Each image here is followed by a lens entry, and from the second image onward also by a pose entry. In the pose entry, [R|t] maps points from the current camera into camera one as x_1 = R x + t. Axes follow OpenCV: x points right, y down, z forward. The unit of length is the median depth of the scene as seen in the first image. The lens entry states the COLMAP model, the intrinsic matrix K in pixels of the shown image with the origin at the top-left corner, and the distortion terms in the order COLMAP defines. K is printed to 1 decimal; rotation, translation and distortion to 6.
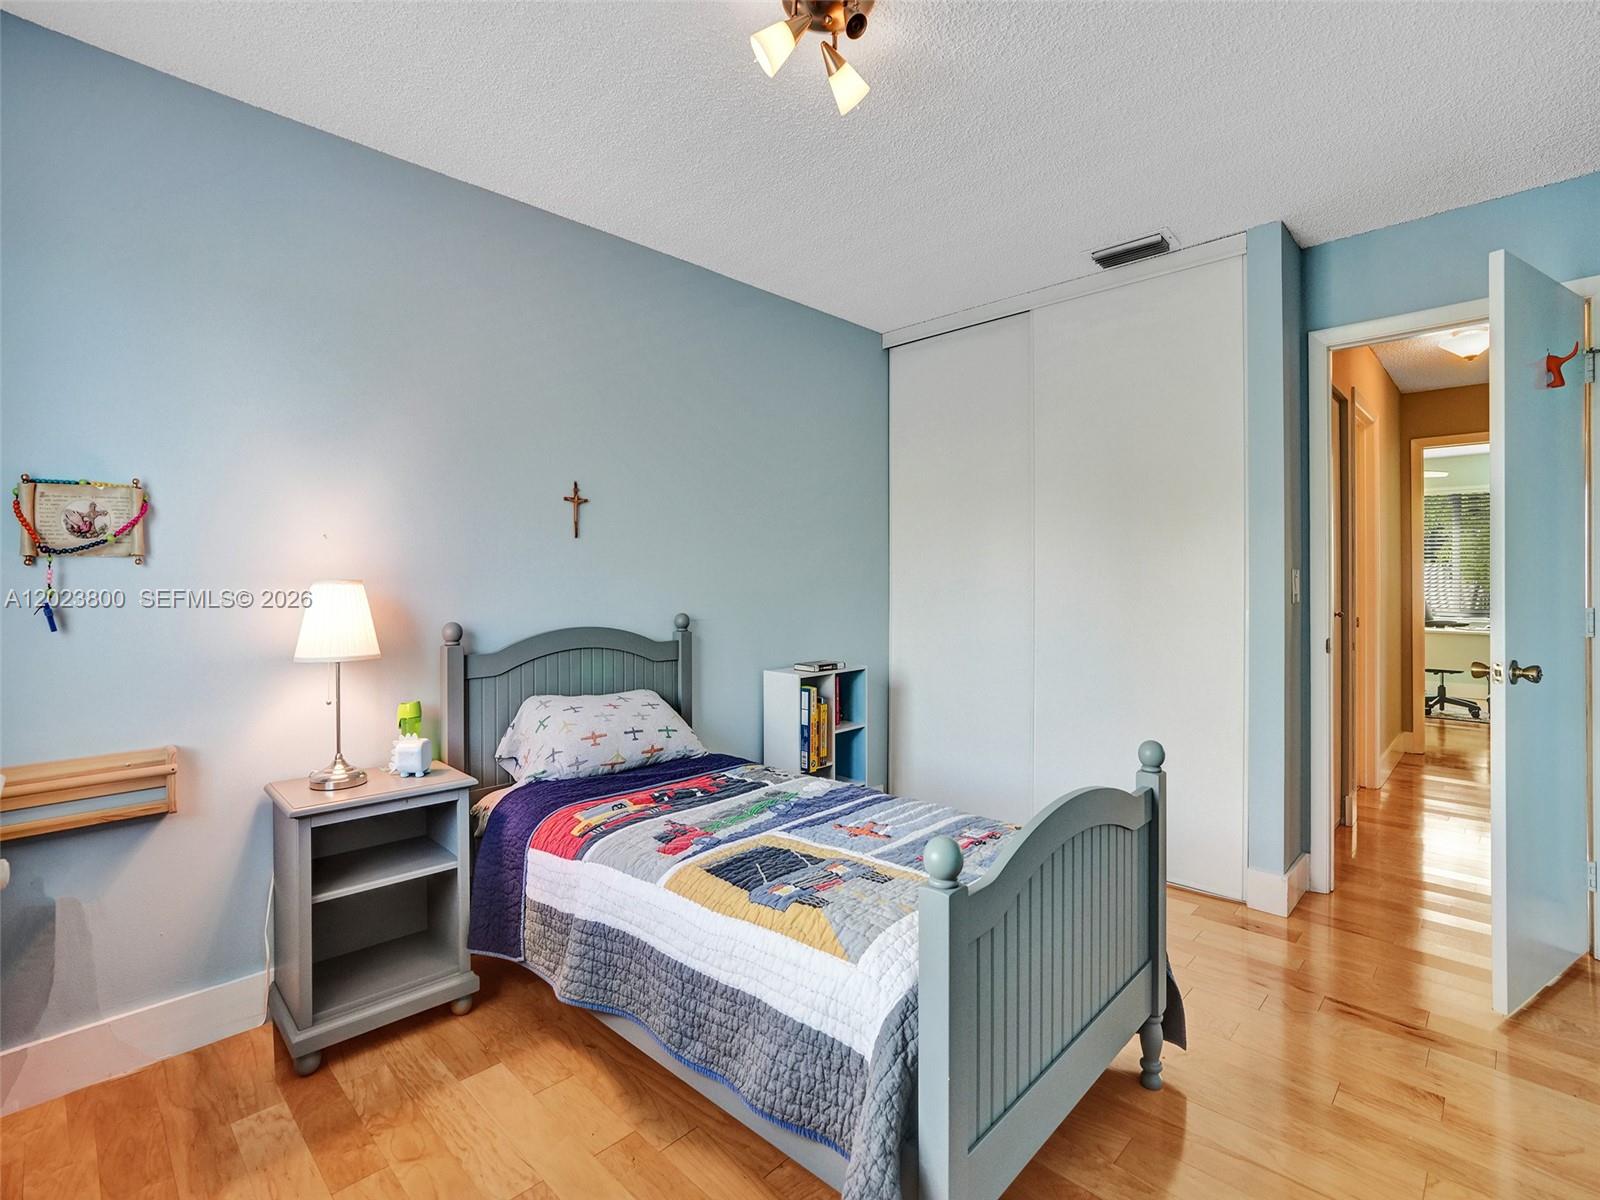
lens RADIAL K [[751.6, 0, 803.7], [0, 751.6, 575.8], [0, 0, 1]] dist [-0.049309, 0.029735]
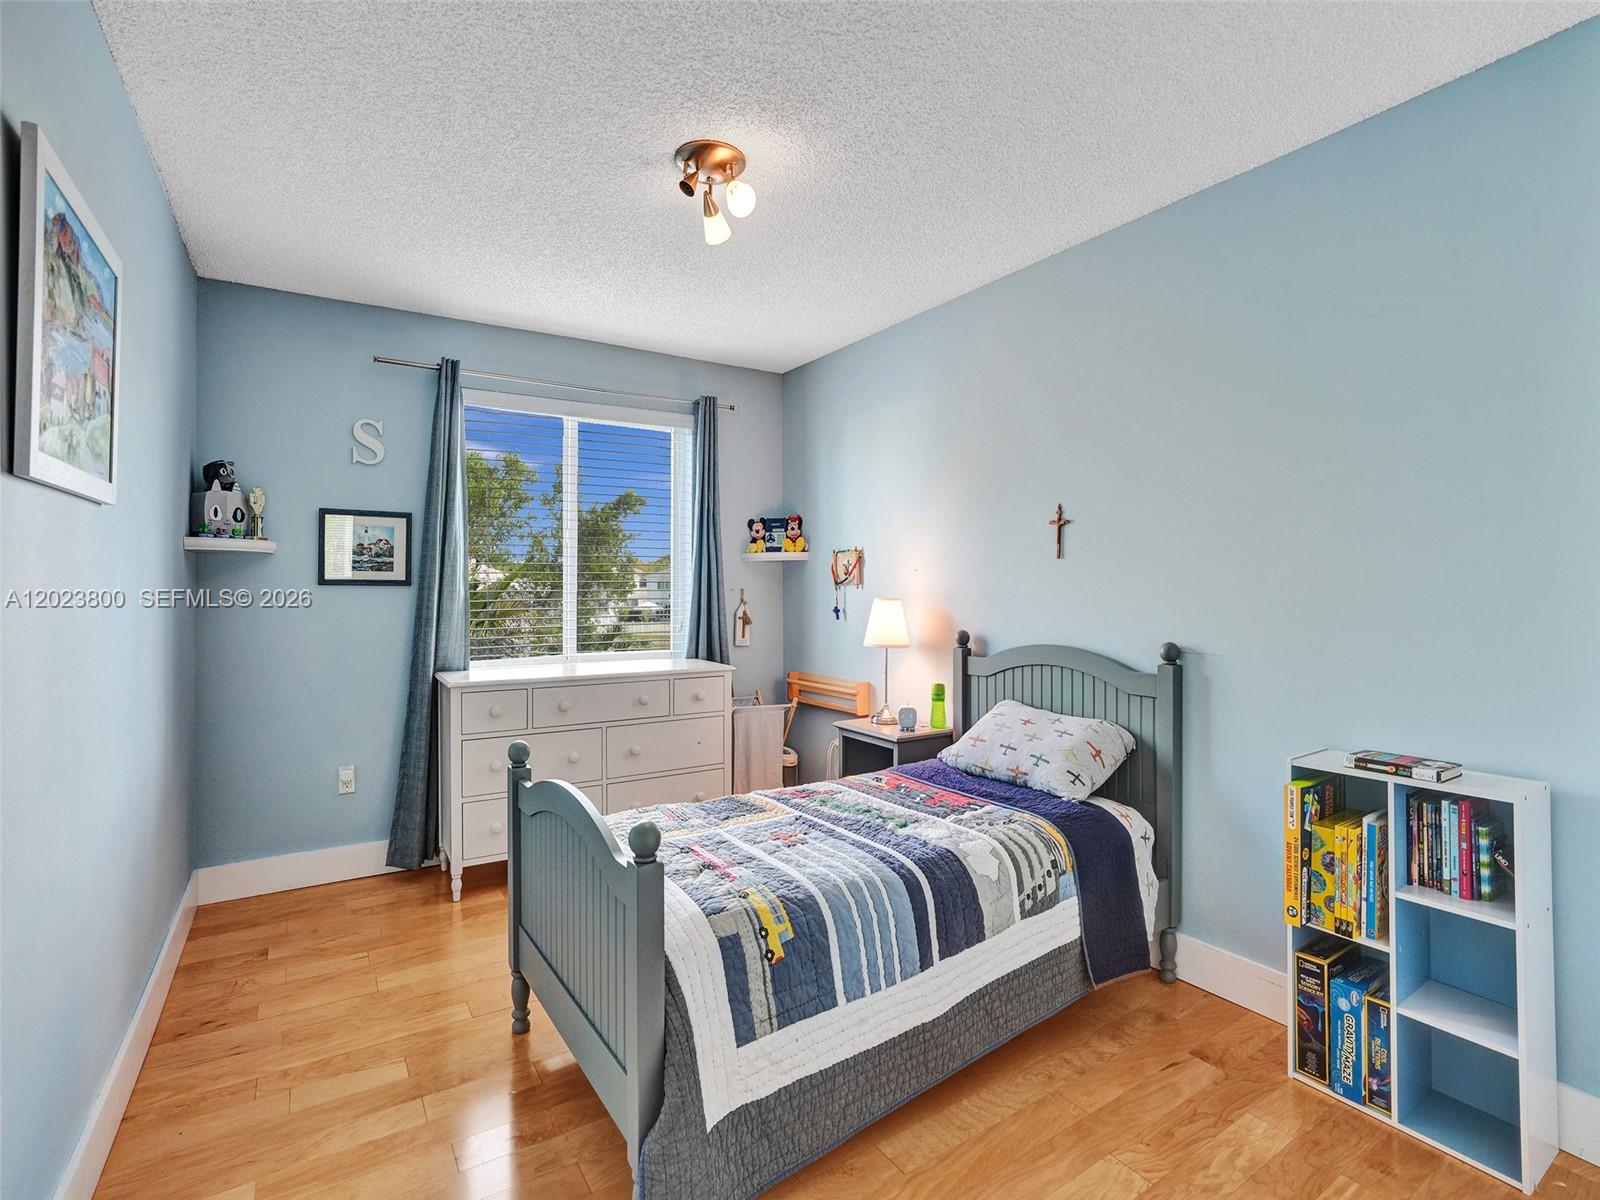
lens RADIAL K [[748.9, 0, 806.3], [0, 748.9, 591.8], [0, 0, 1]] dist [-0.045772, 0.026064]
pose [[-0.186184, 0.006666, -0.982492, 0.827932], [0.006842, 0.999962, 0.005488, -0.013765], [0.982491, -0.005700, -0.186222, 0.908136]]
